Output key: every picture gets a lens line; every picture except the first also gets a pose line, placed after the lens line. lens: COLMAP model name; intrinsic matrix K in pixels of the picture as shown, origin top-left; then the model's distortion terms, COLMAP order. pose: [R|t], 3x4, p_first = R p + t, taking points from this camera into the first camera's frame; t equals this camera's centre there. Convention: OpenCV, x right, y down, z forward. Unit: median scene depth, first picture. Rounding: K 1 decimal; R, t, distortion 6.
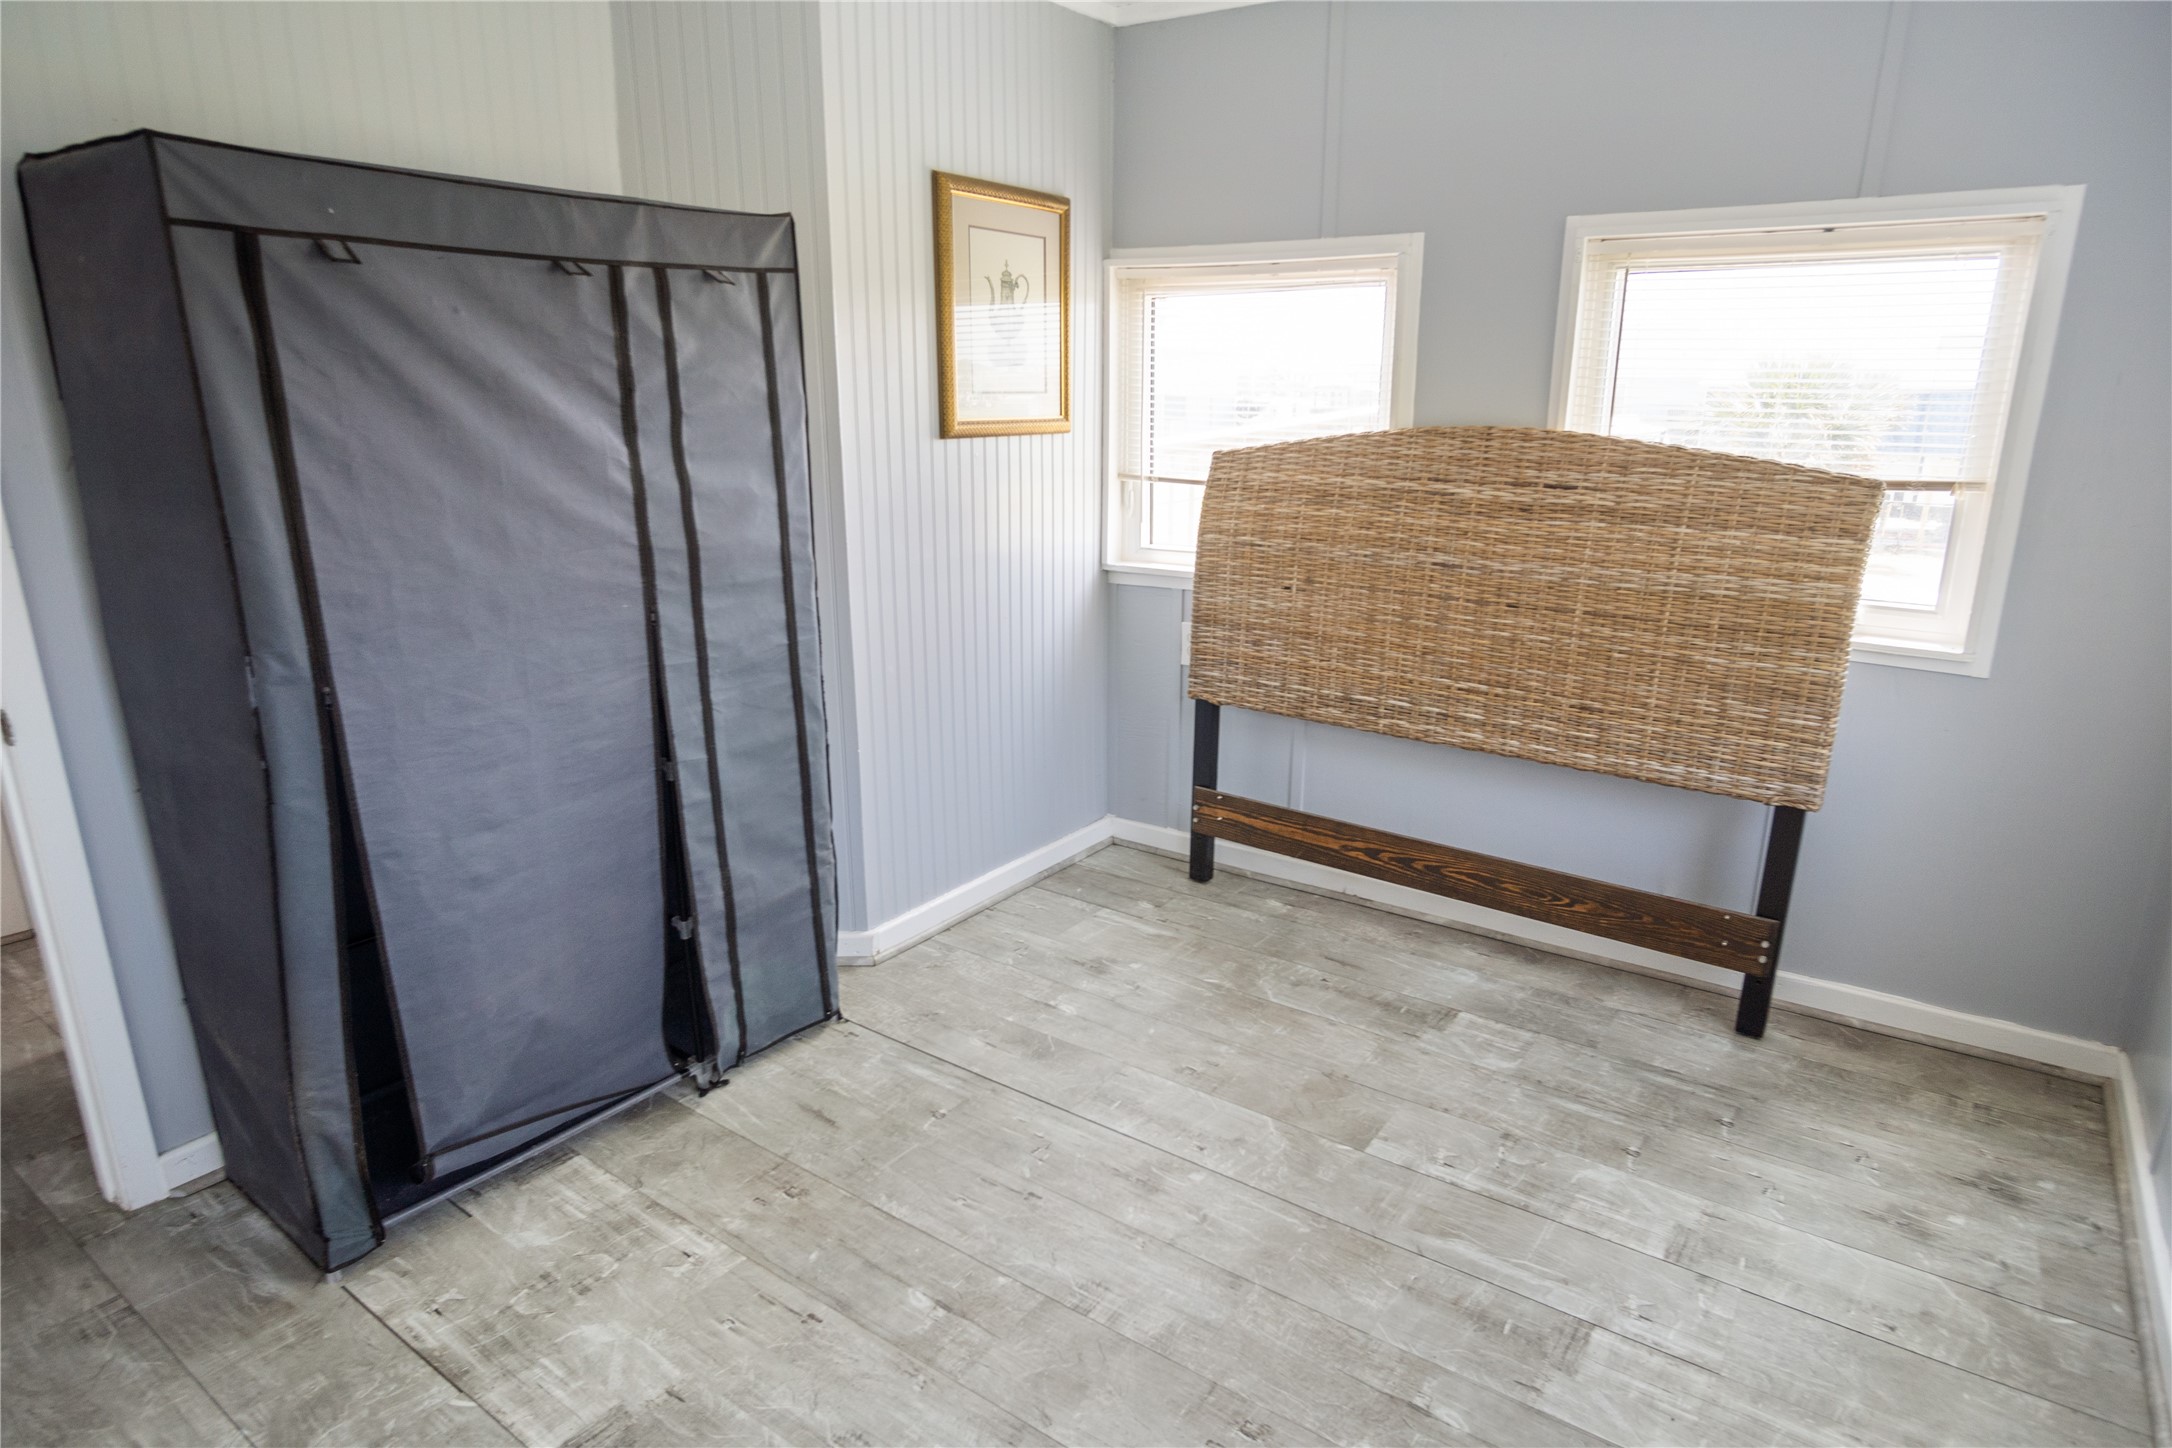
lens RADIAL K [[1206.9, 0, 1114.0], [0, 1206.9, 721.3], [0, 0, 1]] dist [-0.028070, 0.005271]
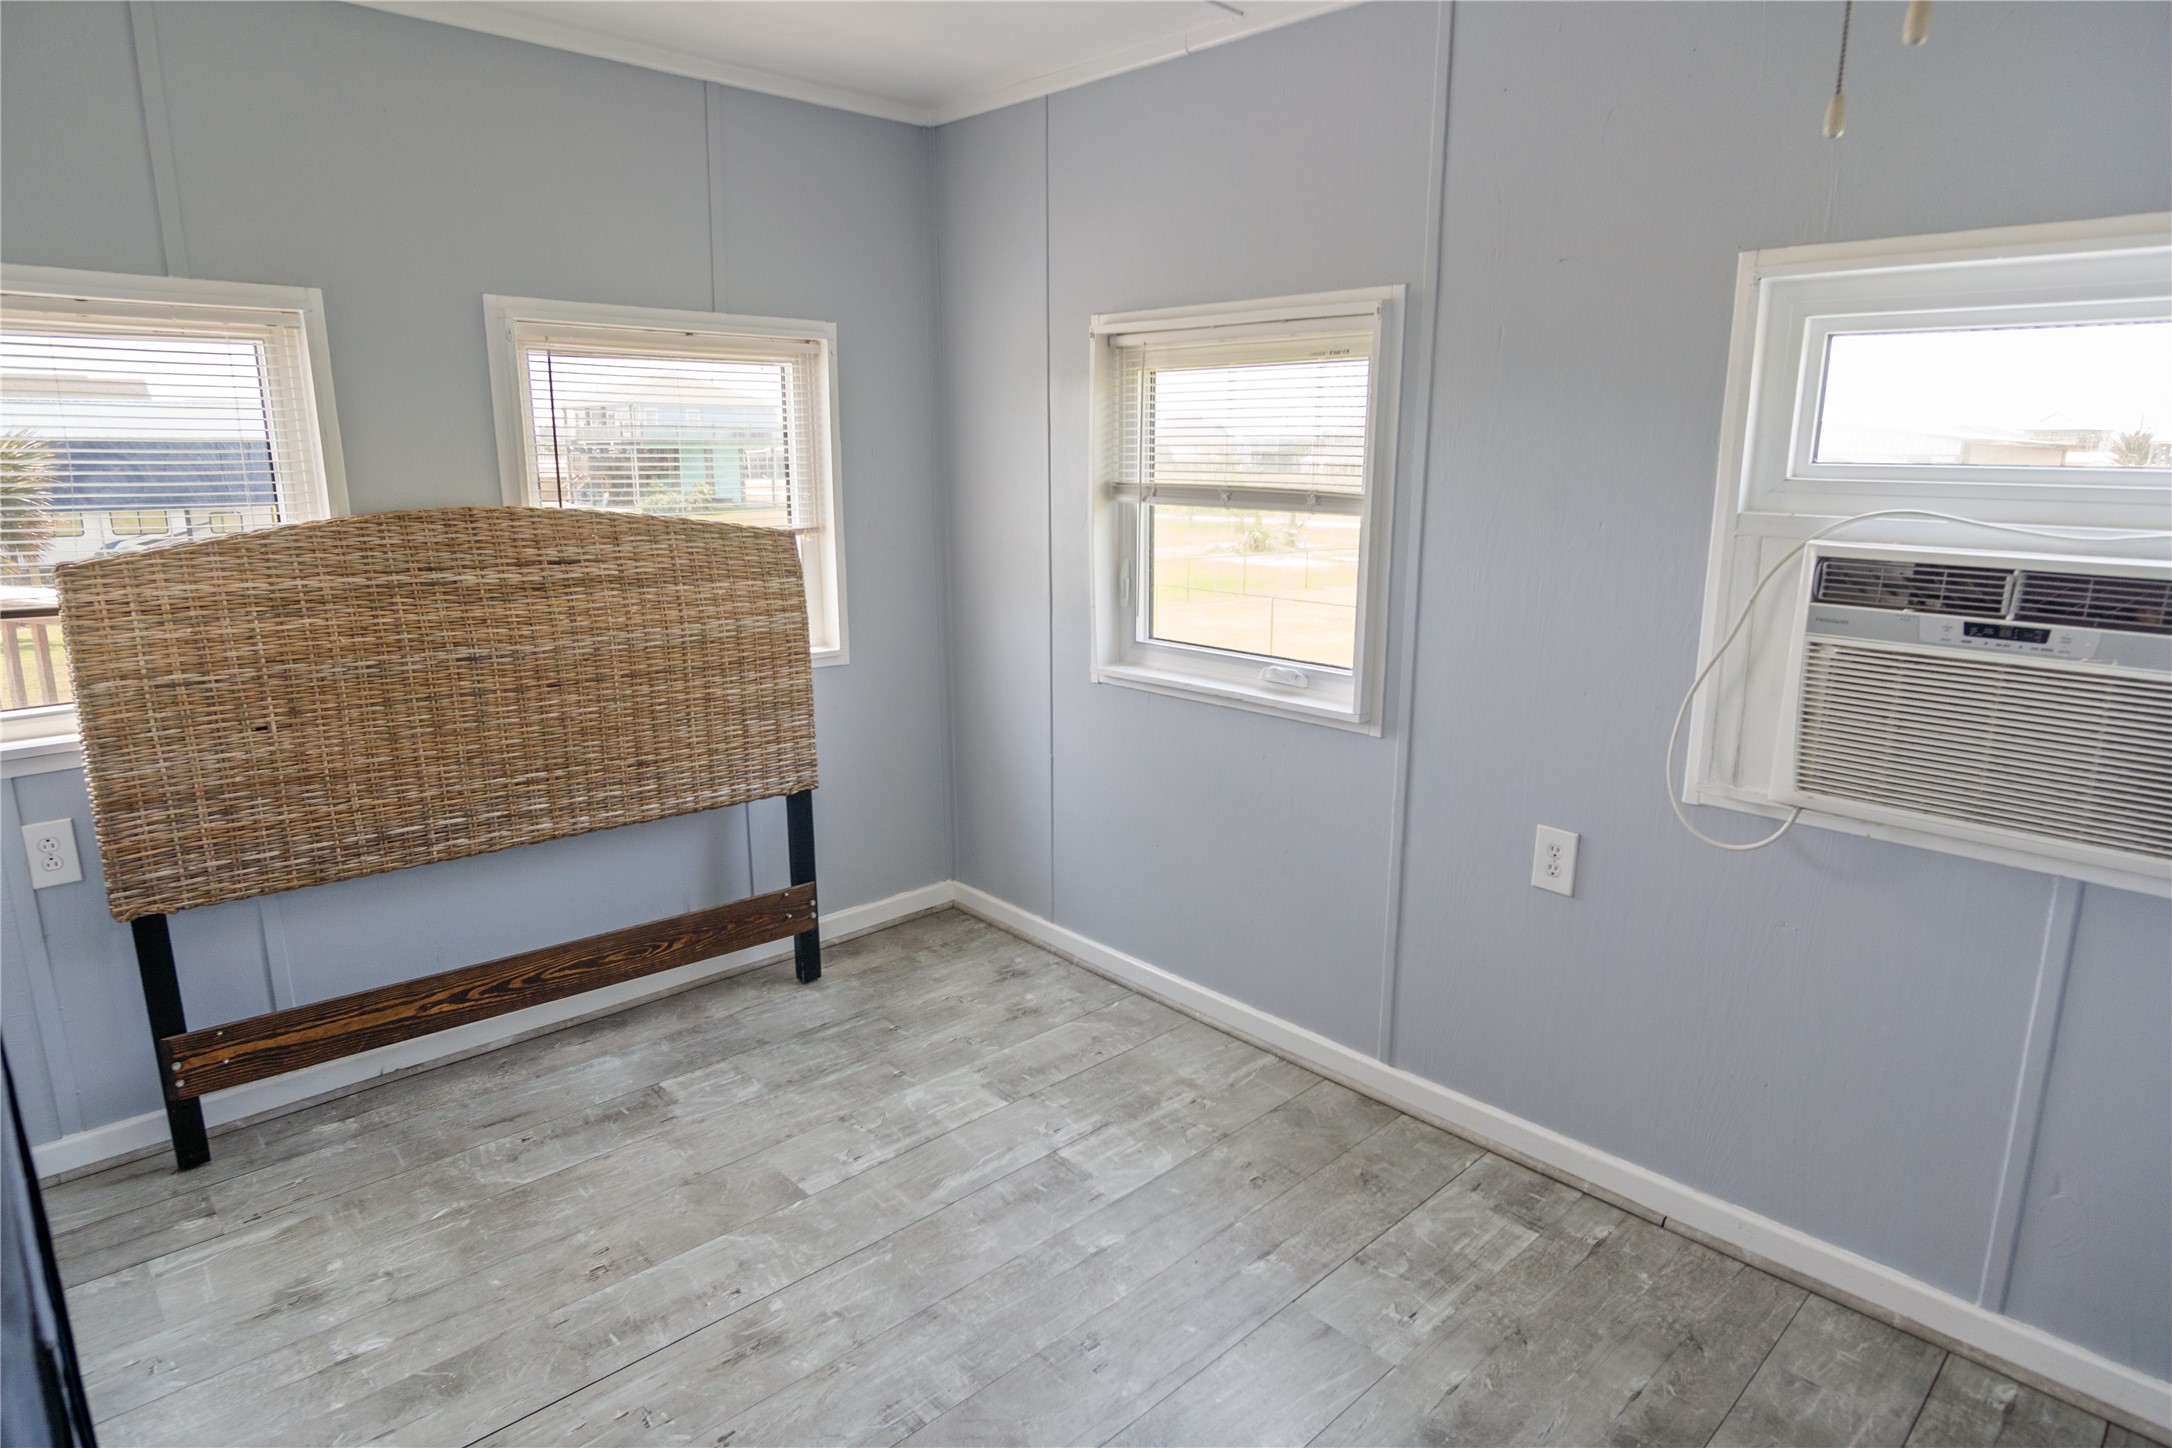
lens RADIAL K [[1206.9, 0, 1141.8], [0, 1206.9, 714.8], [0, 0, 1]] dist [-0.028070, 0.005271]
pose [[0.198311, -0.210865, 0.957188, -0.553576], [0.257510, 0.953485, 0.156699, -0.109799], [-0.945707, 0.215410, 0.243386, 0.333003]]
